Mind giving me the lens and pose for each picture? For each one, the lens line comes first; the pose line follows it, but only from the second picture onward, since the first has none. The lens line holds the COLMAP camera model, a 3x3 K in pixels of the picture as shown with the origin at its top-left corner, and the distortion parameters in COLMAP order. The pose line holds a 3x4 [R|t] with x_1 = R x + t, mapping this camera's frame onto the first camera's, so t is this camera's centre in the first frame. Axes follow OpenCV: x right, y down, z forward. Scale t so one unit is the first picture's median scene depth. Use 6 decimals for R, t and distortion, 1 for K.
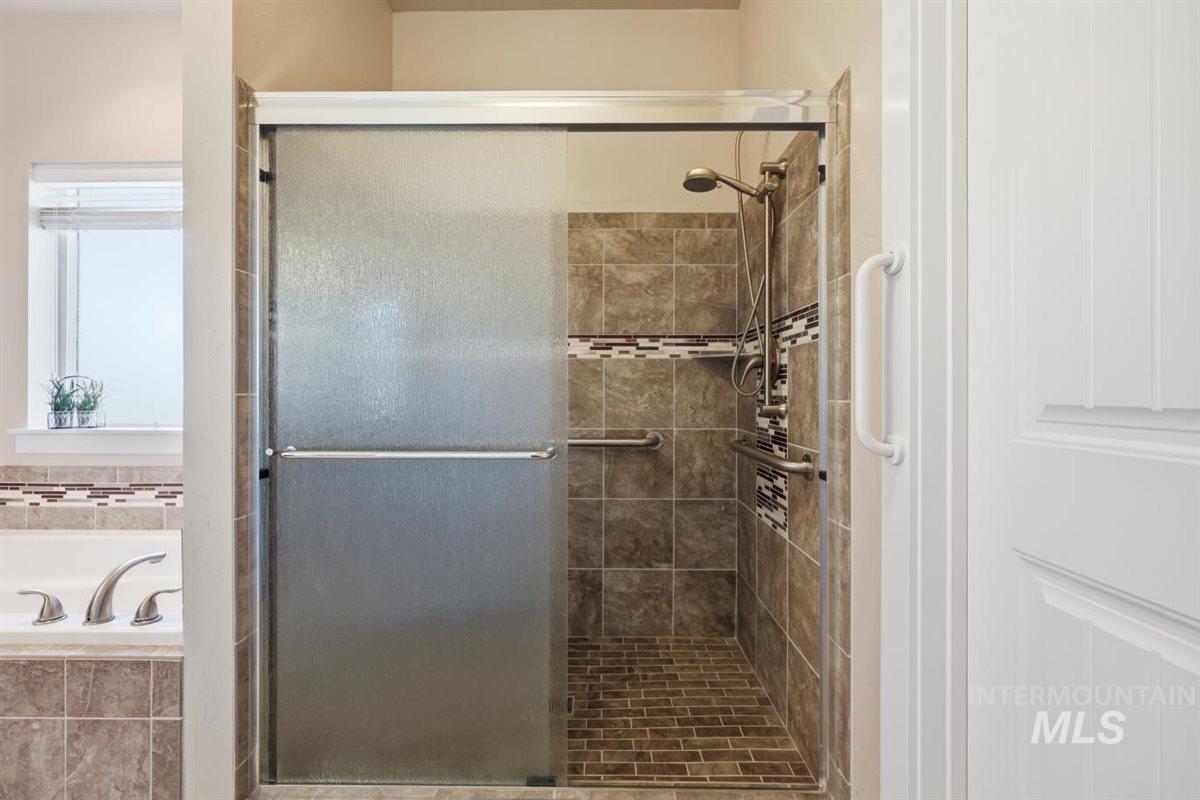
lens RADIAL K [[494.3, 0, 599.8], [0, 494.3, 394.8], [0, 0, 1]] dist [0.001191, 0.000431]
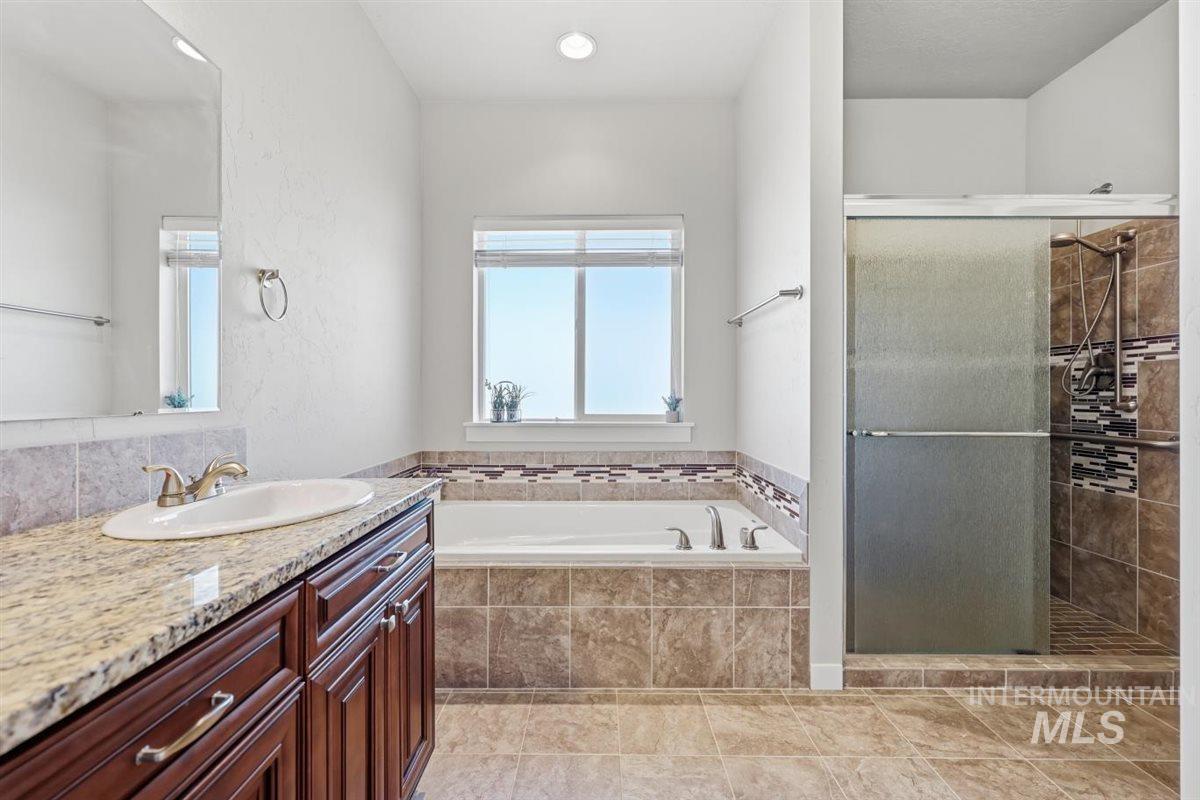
lens RADIAL K [[494.3, 0, 600.4], [0, 494.3, 398.4], [0, 0, 1]] dist [0.001191, 0.000431]
pose [[0.999980, -0.000067, 0.006374, -1.239865], [0.000072, 1.000000, -0.000838, 0.010777], [-0.006374, 0.000839, 0.999979, -0.426837]]
